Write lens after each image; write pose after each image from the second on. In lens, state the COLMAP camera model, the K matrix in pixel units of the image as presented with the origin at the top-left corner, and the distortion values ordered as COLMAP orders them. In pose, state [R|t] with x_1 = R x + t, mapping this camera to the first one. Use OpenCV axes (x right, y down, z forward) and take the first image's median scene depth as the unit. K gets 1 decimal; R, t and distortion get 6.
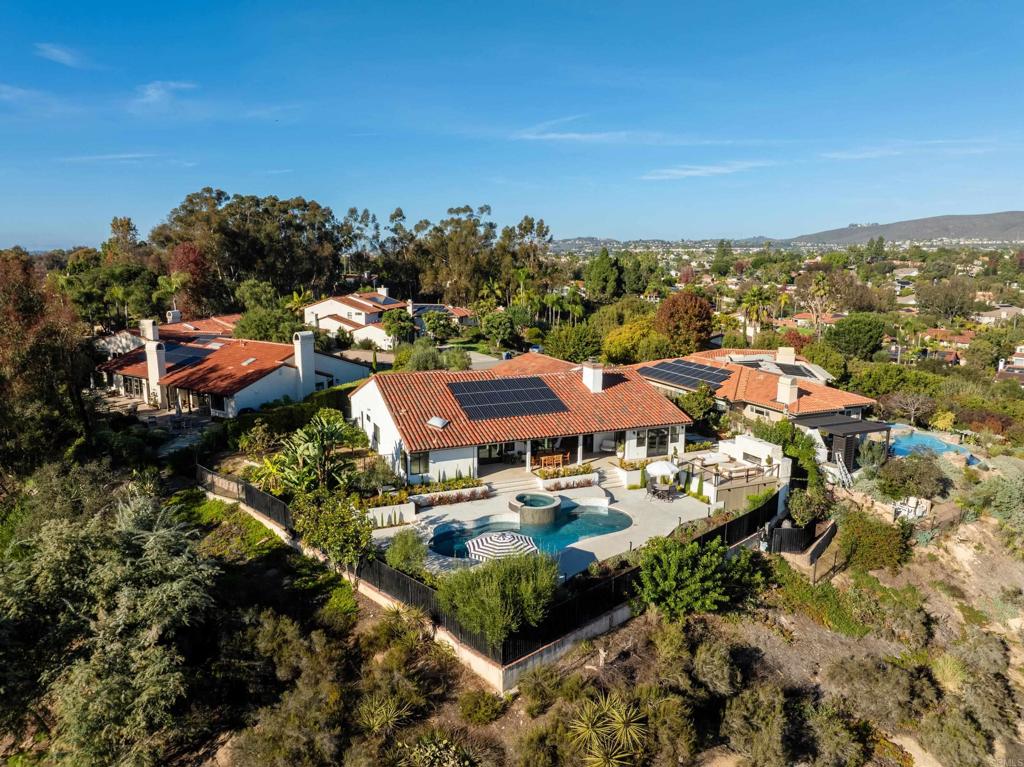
lens RADIAL K [[723.0, 0, 513.3], [0, 723.0, 378.6], [0, 0, 1]] dist [-0.040912, 0.009560]
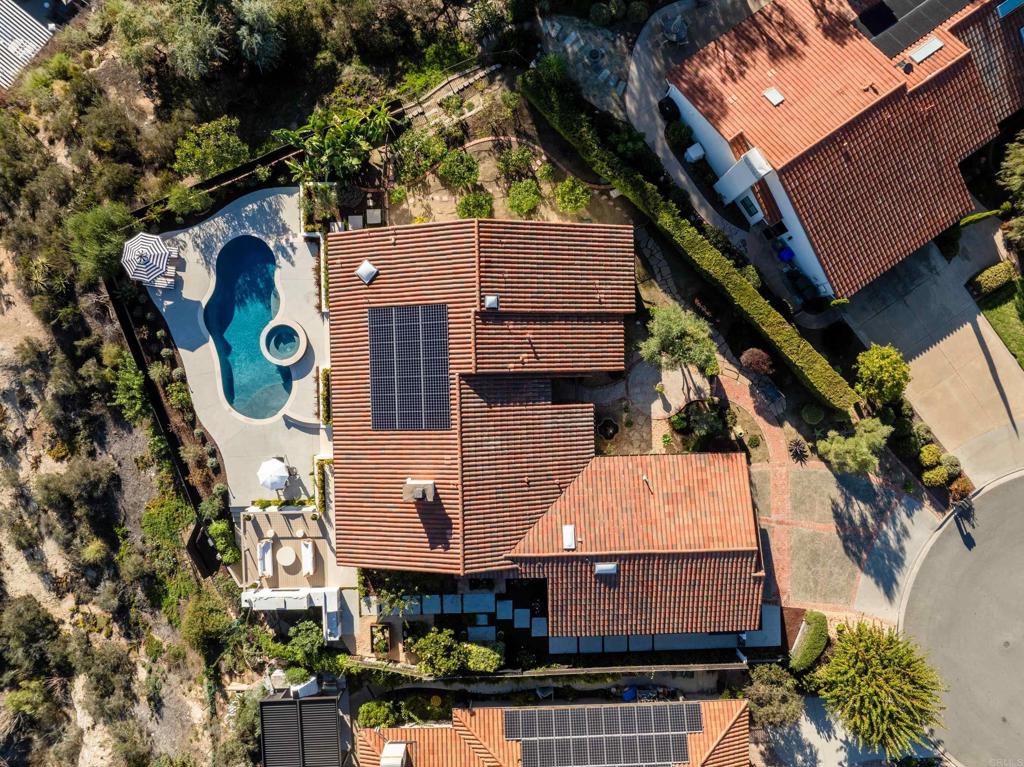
lens RADIAL K [[723.0, 0, 513.3], [0, 723.0, 378.6], [0, 0, 1]] dist [-0.040912, 0.009560]
pose [[-0.372846, 0.927746, -0.016542, -0.024775], [-0.177536, -0.053829, 0.982641, -0.752686], [0.910751, 0.369311, 0.184778, 0.860874]]
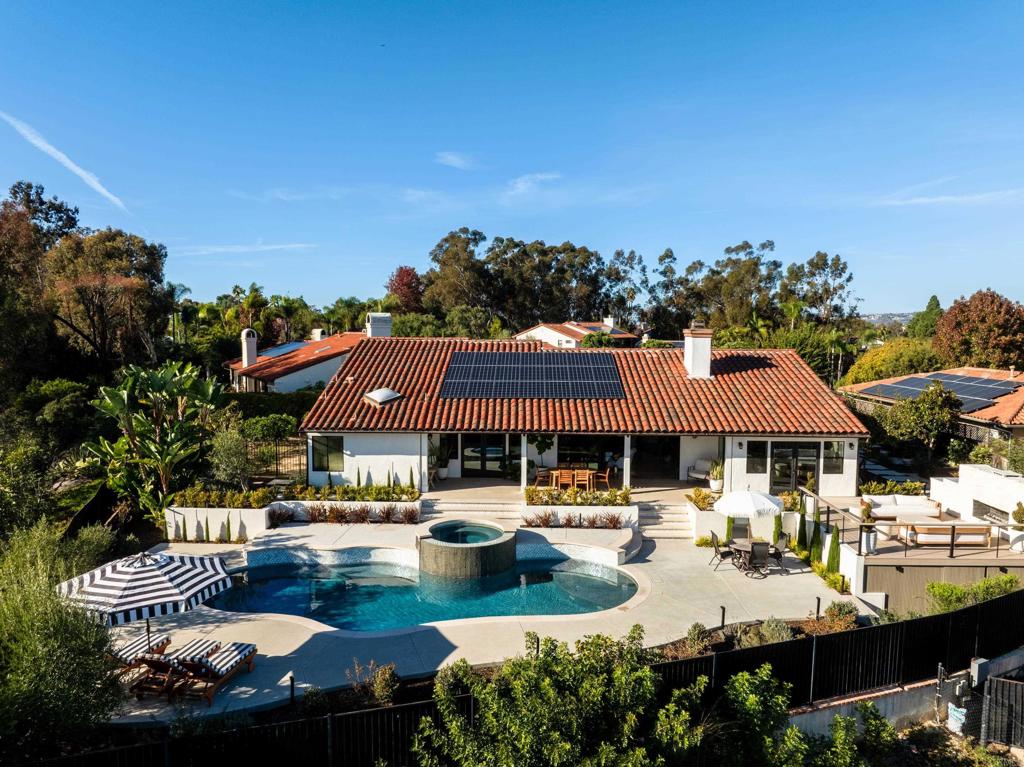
lens RADIAL K [[723.0, 0, 513.3], [0, 723.0, 378.6], [0, 0, 1]] dist [-0.040912, 0.009560]
pose [[0.903009, 0.026598, -0.428798, 0.216036], [-0.070298, 0.993778, -0.086397, 0.074789], [0.423832, 0.108161, 0.899260, 0.396205]]
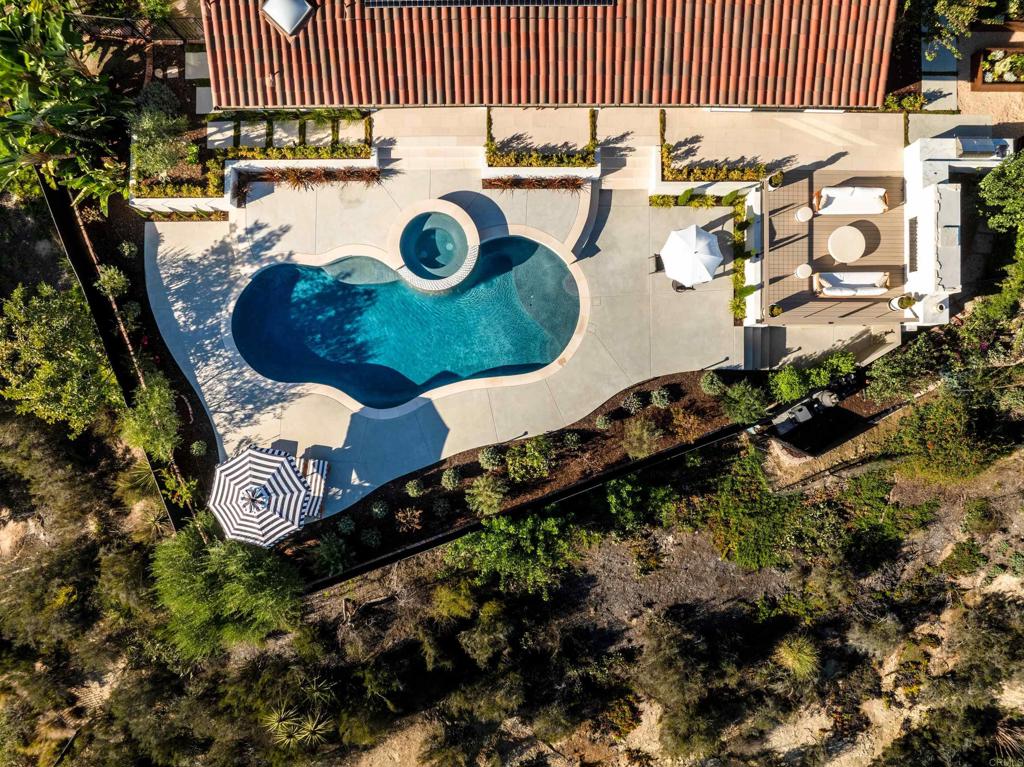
lens RADIAL K [[723.0, 0, 513.3], [0, 723.0, 378.6], [0, 0, 1]] dist [-0.040912, 0.009560]
pose [[0.918574, 0.395059, -0.012256, 0.104126], [-0.060007, 0.170039, 0.983609, -0.293596], [0.390667, -0.902782, 0.179900, 0.621512]]
